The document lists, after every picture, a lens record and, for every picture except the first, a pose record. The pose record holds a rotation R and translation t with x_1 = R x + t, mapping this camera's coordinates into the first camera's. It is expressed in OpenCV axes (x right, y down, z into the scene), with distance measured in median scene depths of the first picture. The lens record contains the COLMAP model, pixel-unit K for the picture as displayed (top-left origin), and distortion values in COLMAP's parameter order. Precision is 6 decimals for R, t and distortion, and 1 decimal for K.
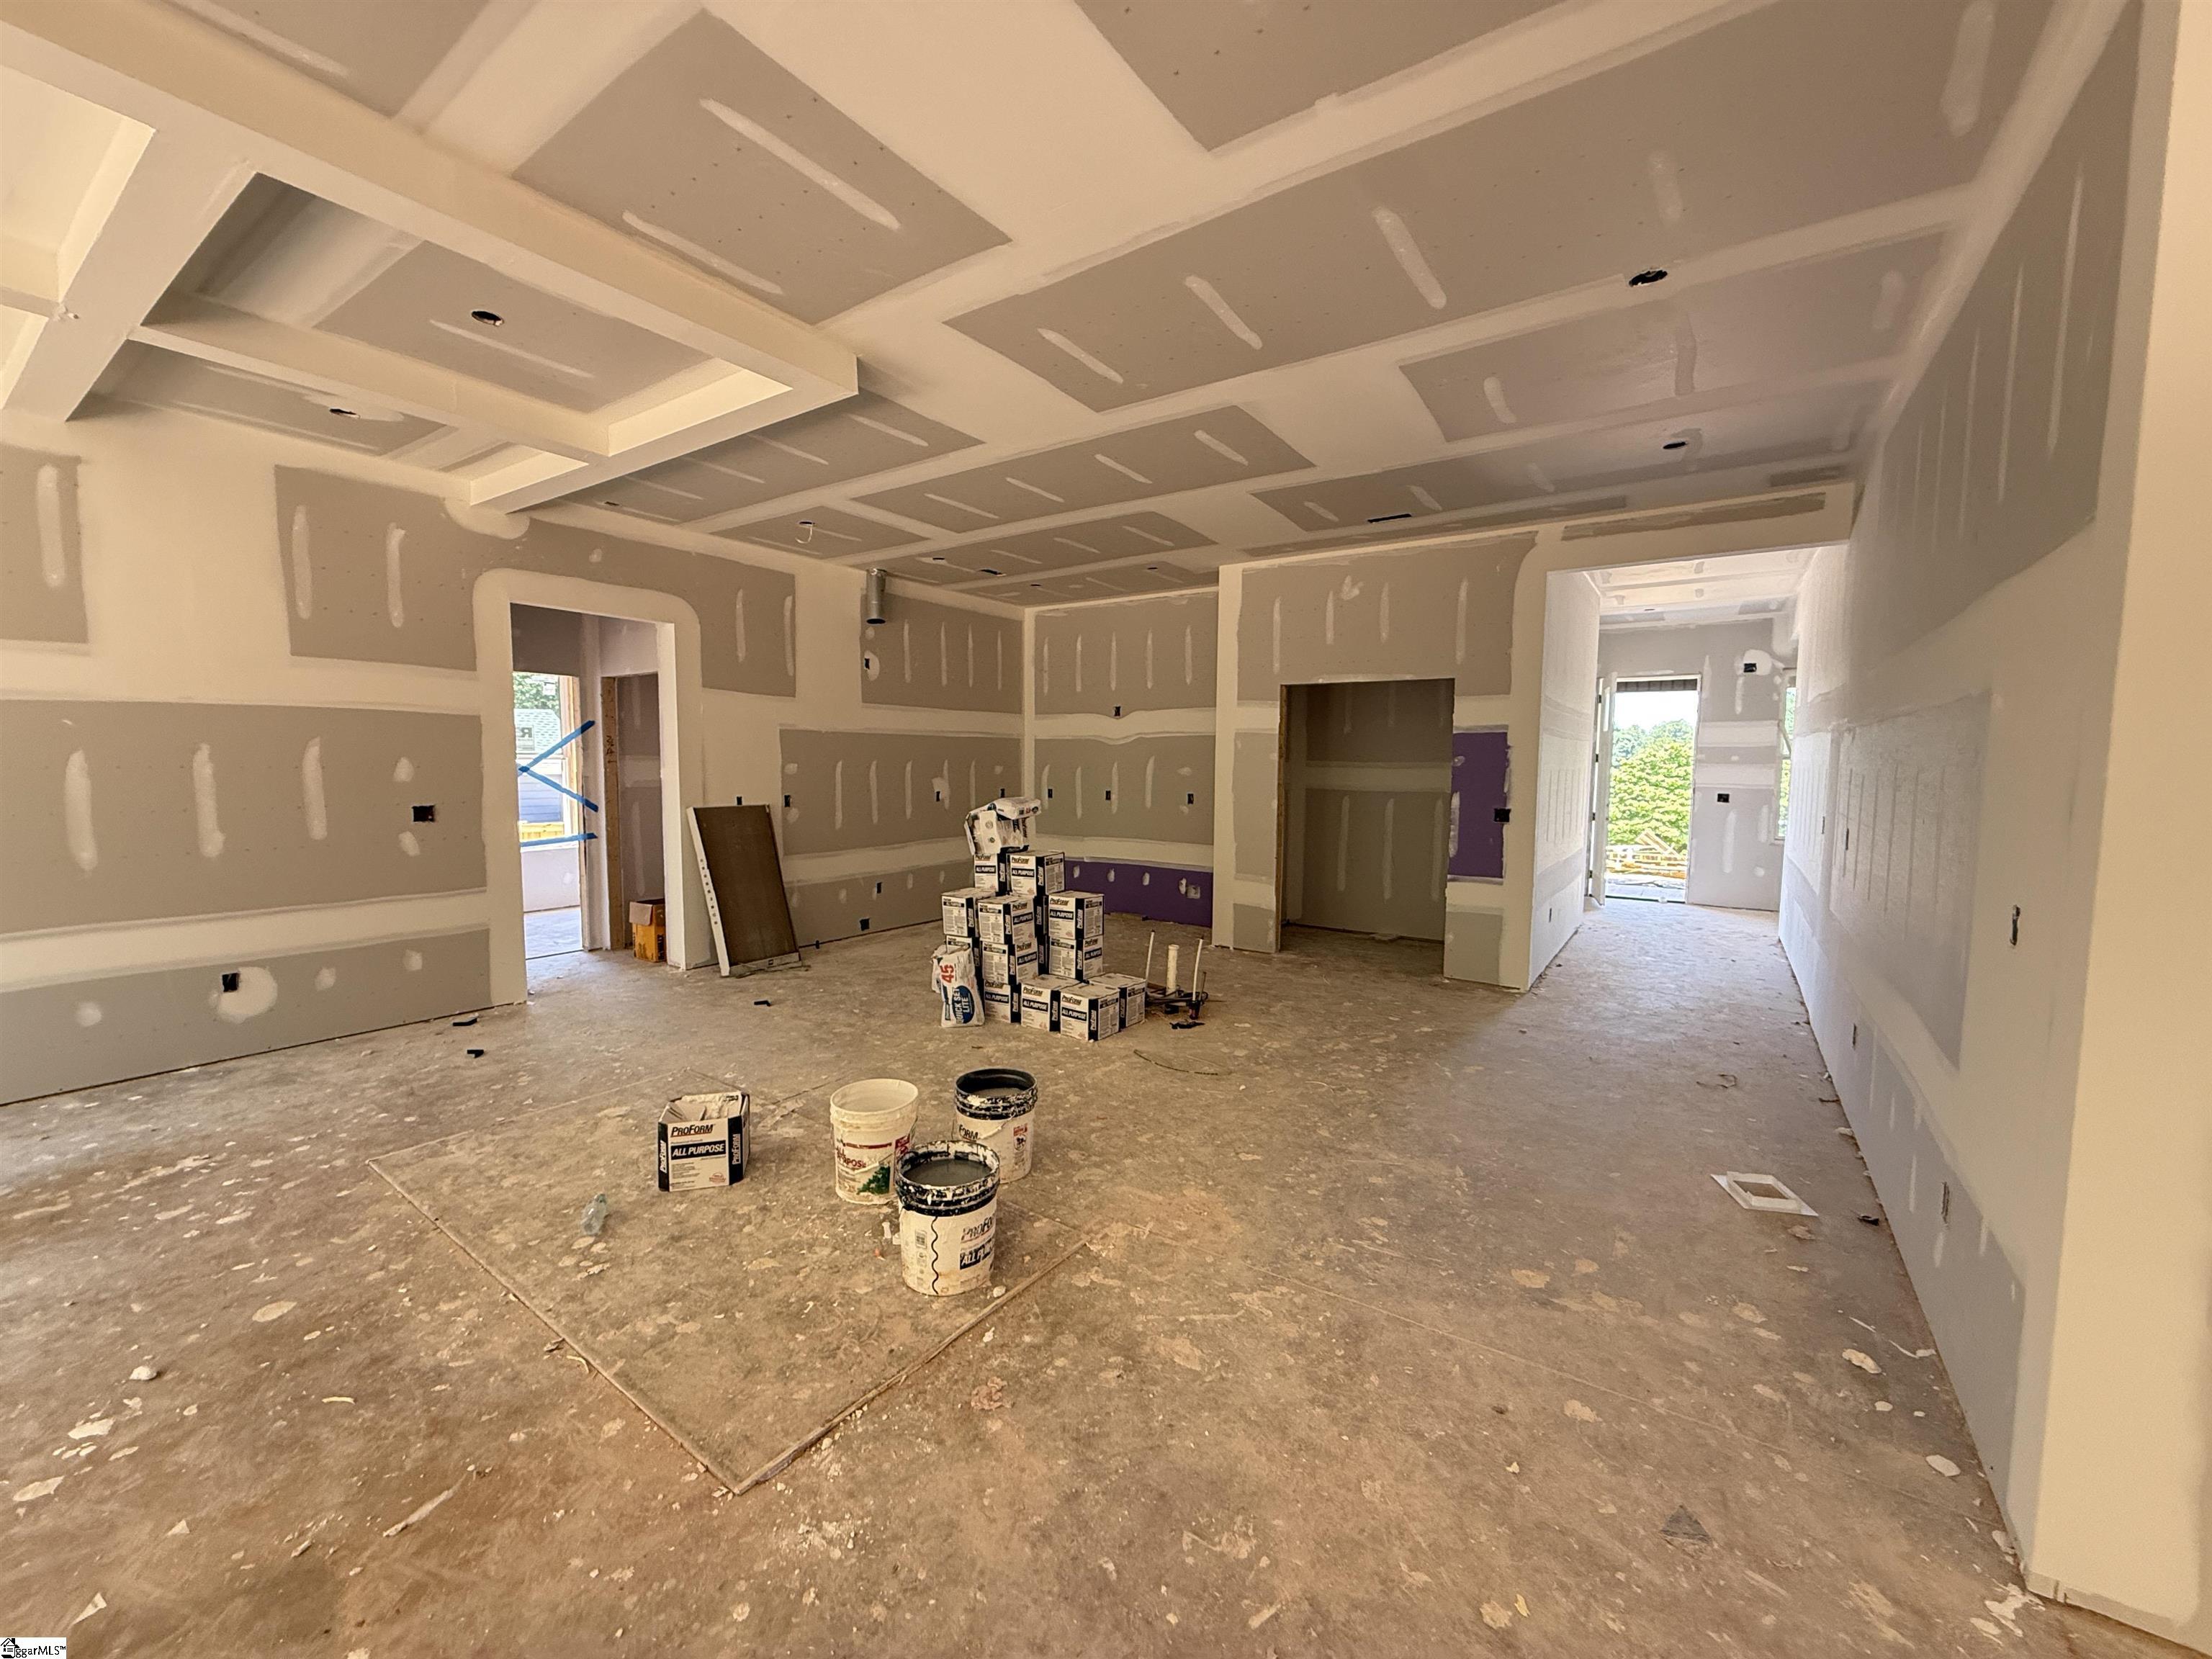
lens RADIAL K [[883.8, 0, 1096.1], [0, 883.8, 829.9], [0, 0, 1]] dist [-0.001485, -0.000074]
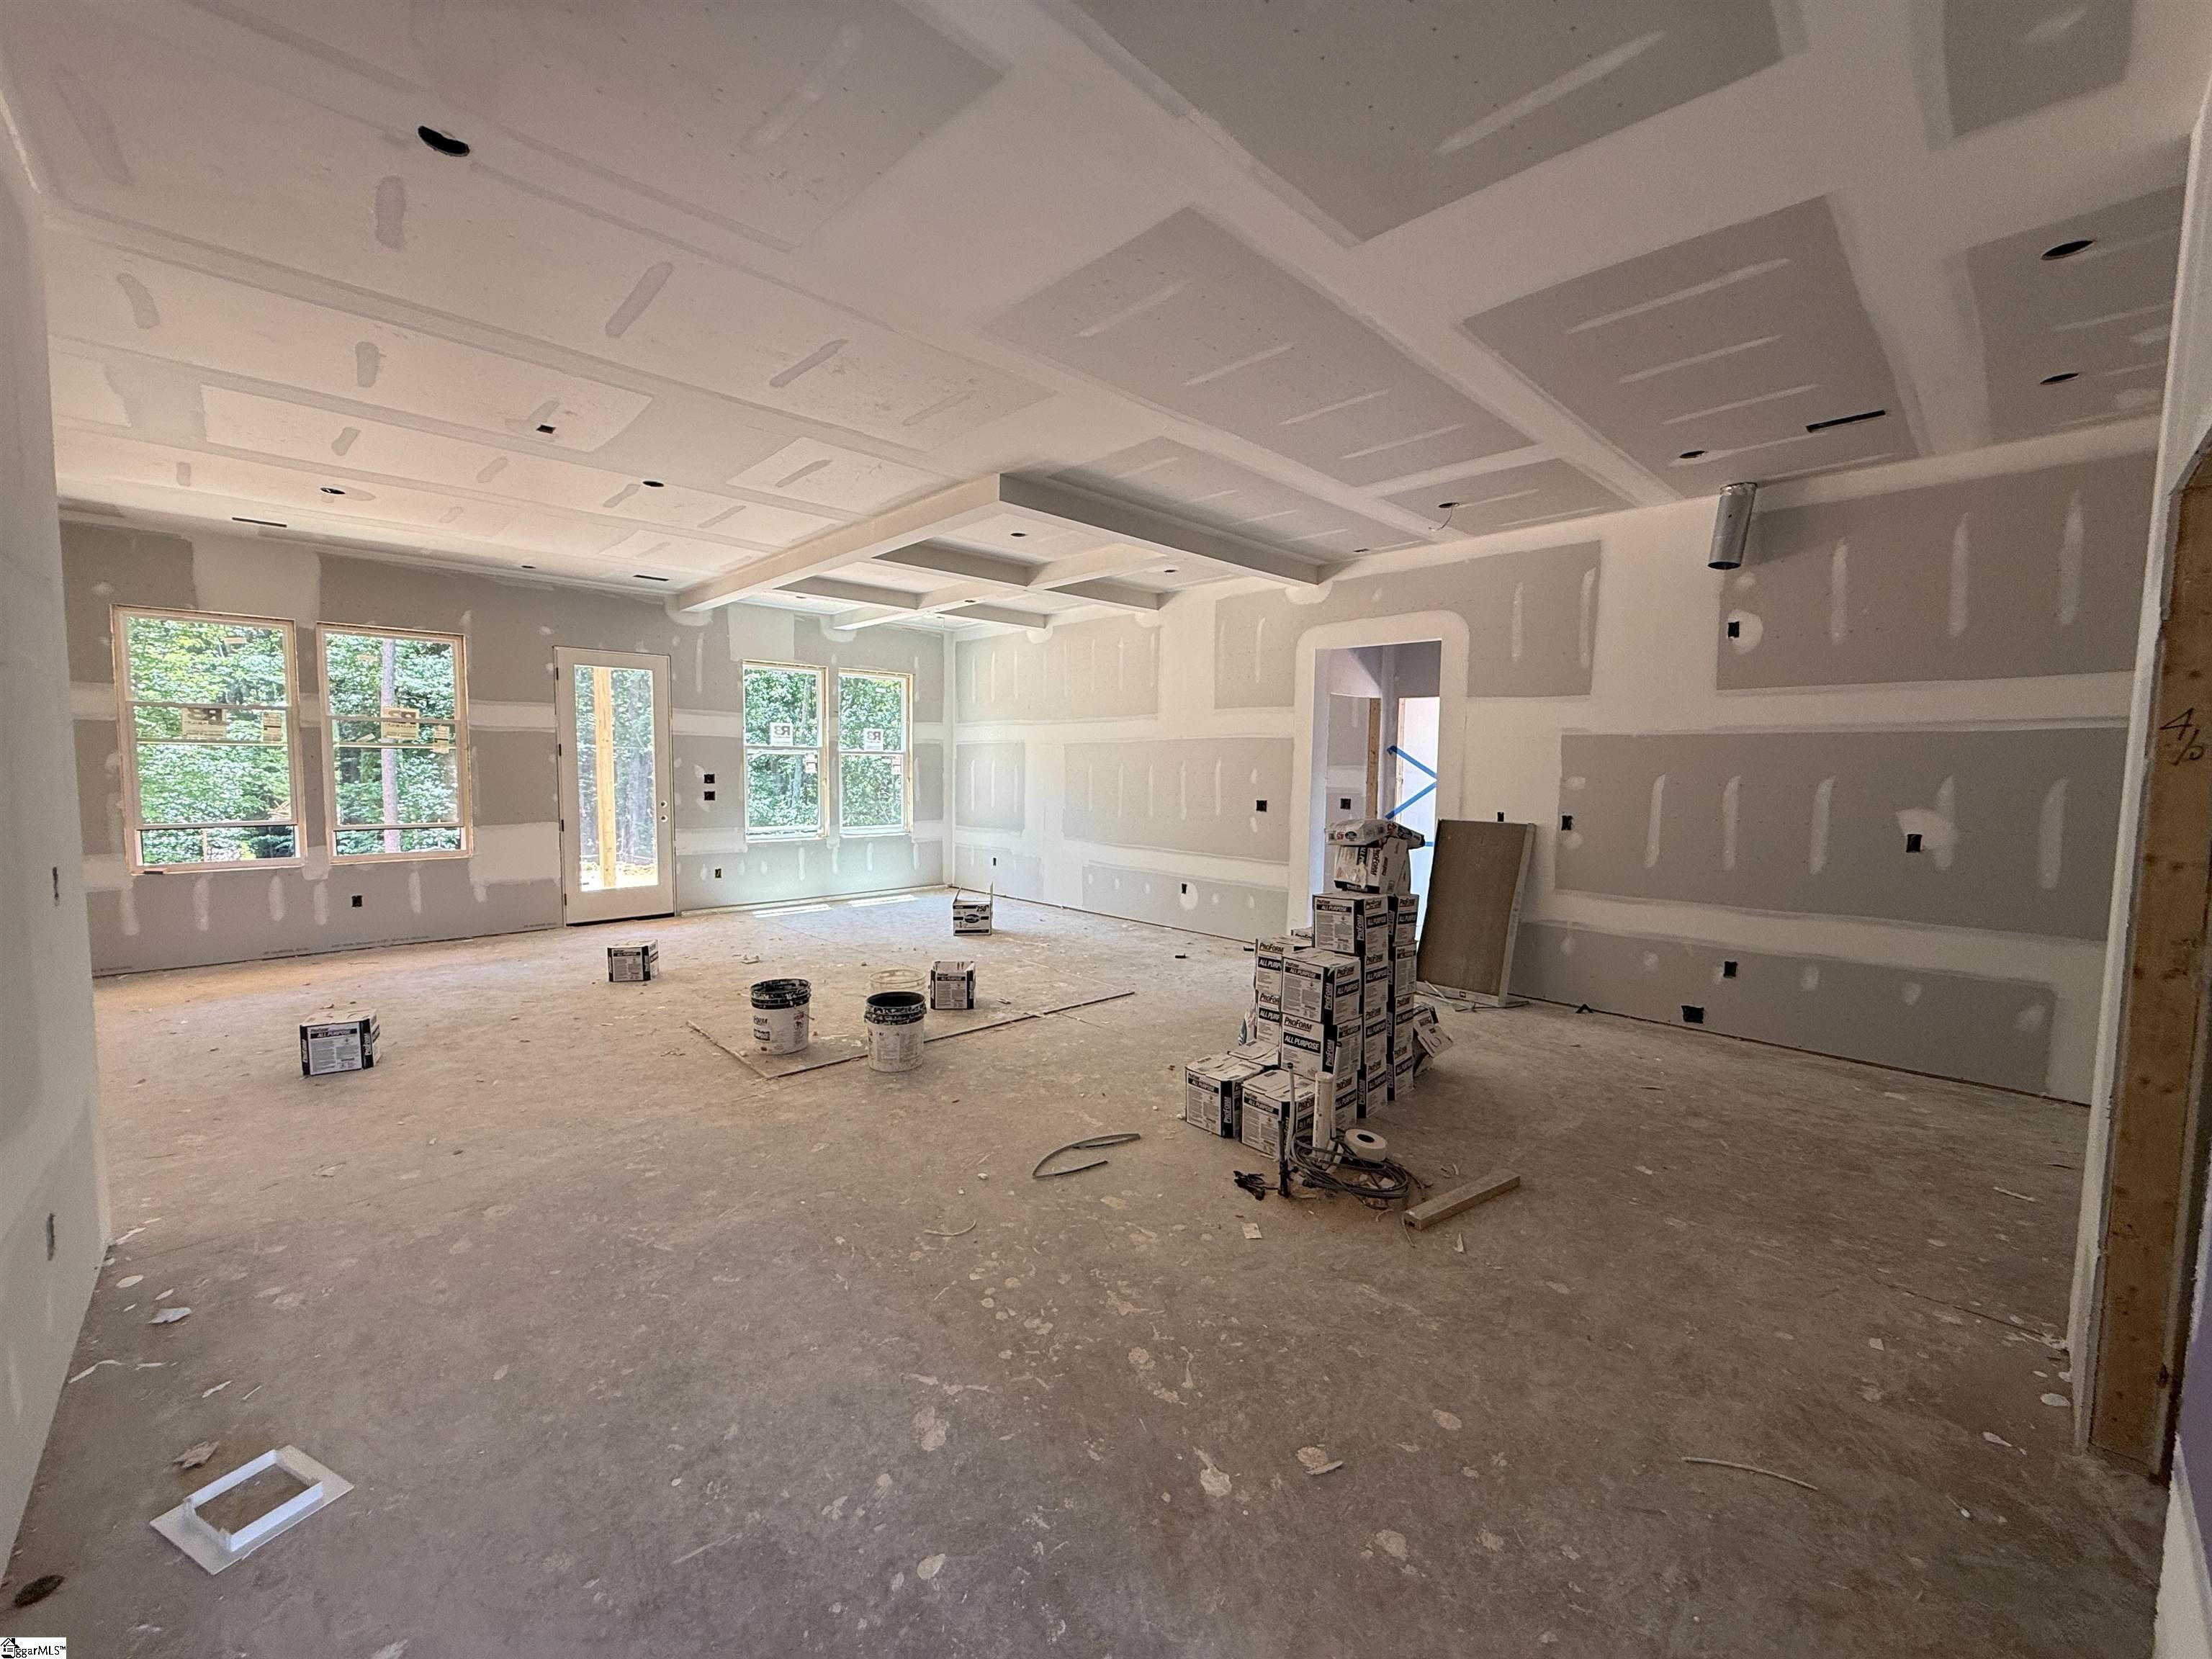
lens RADIAL K [[883.8, 0, 1095.0], [0, 883.8, 830.1], [0, 0, 1]] dist [-0.001485, -0.000074]
pose [[-0.206496, 0.063218, -0.976403, 0.715499], [-0.090624, 0.992385, 0.083419, -0.072195], [0.974242, 0.105711, -0.199194, 0.974741]]
